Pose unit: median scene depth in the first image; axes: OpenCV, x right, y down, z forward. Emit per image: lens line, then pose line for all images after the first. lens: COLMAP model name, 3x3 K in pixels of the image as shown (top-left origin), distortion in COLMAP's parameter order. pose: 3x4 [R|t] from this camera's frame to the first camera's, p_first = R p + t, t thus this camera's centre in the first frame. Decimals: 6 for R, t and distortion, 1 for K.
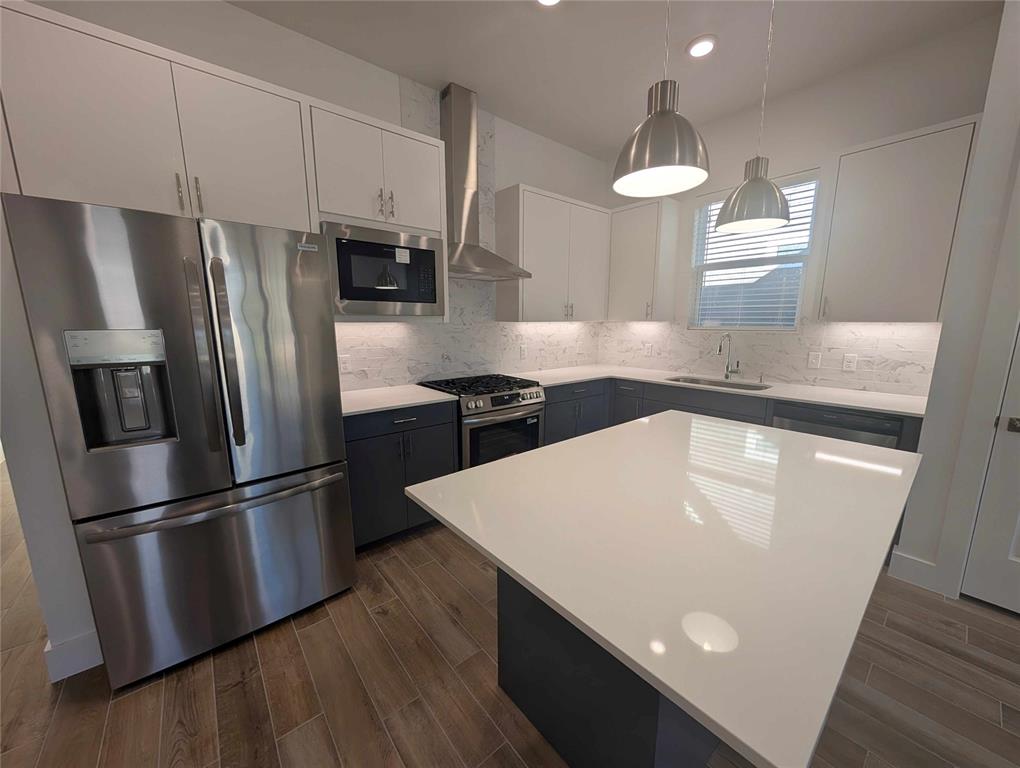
lens RADIAL K [[385.0, 0, 513.1], [0, 385.0, 389.1], [0, 0, 1]] dist [-0.001492, 0.000075]
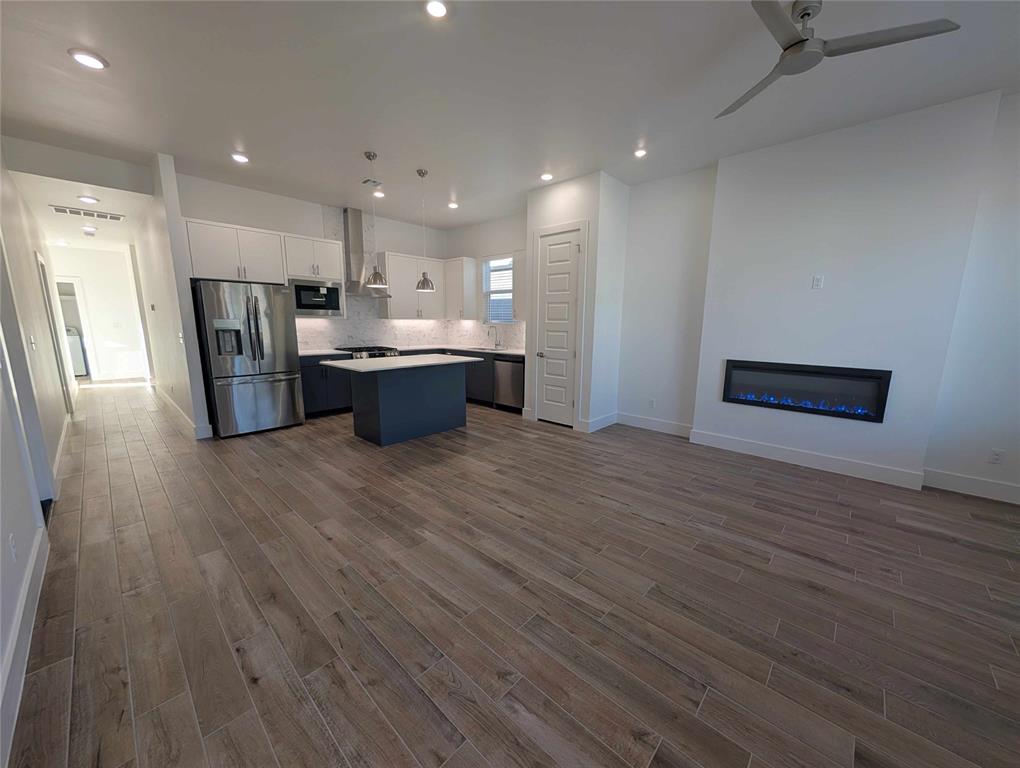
lens RADIAL K [[385.0, 0, 513.1], [0, 385.0, 389.1], [0, 0, 1]] dist [-0.001492, 0.000075]
pose [[0.991603, -0.013453, 0.128621, 0.459612], [0.013556, 0.999908, 0.000079, 0.229429], [-0.128610, 0.001665, 0.991694, -1.235902]]
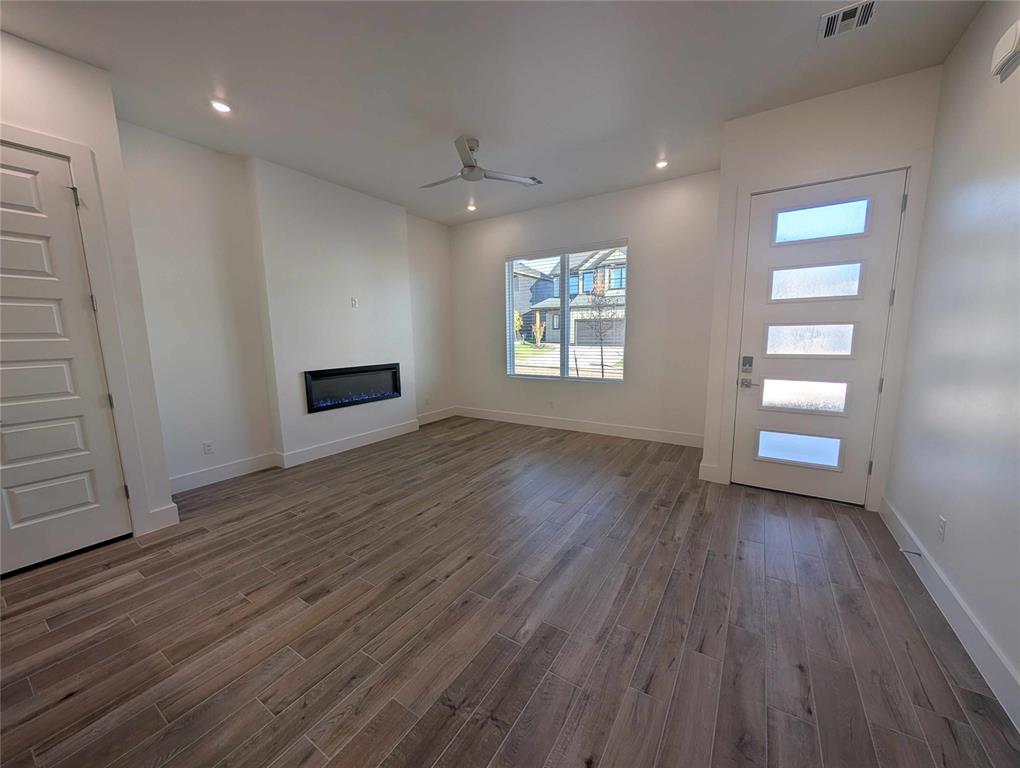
lens RADIAL K [[385.0, 0, 513.1], [0, 385.0, 389.1], [0, 0, 1]] dist [-0.001492, 0.000075]
pose [[-0.303435, -0.135898, 0.943111, -0.194276], [0.181434, 0.963428, 0.197199, 0.041072], [-0.935419, 0.230950, -0.267681, -0.186389]]
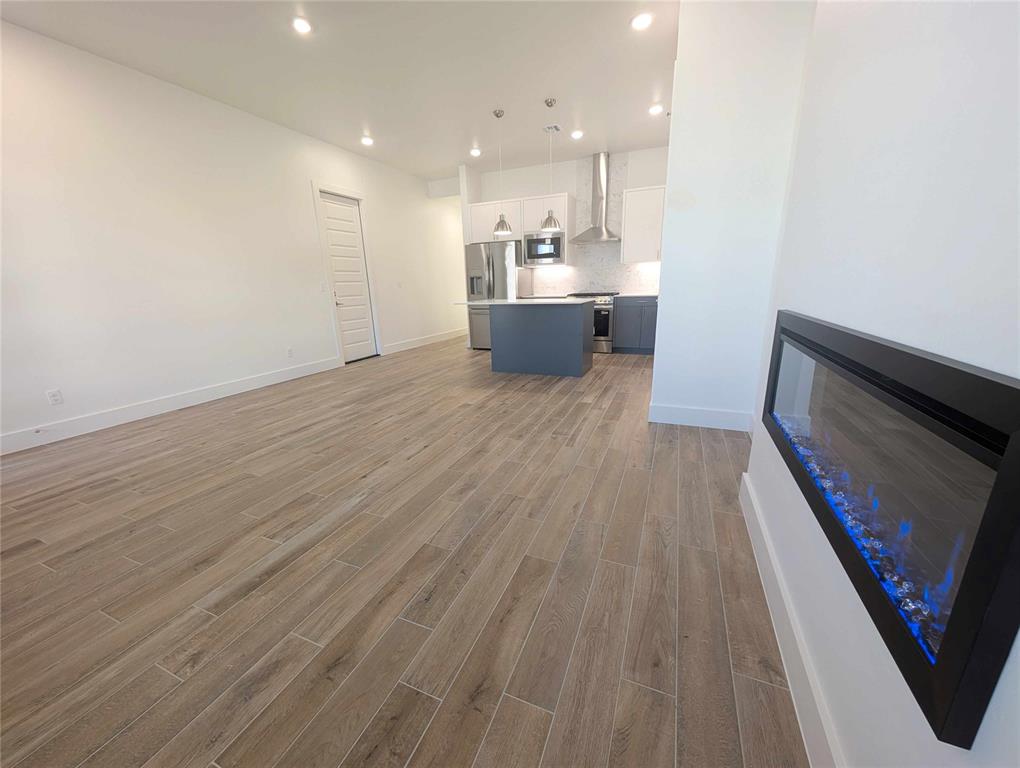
lens RADIAL K [[385.0, 0, 513.1], [0, 385.0, 389.1], [0, 0, 1]] dist [-0.001492, 0.000075]
pose [[0.463812, 0.220869, -0.857960, 1.812910], [-0.128807, 0.974946, 0.181353, 0.183970], [0.876520, 0.026397, 0.480641, -0.441686]]
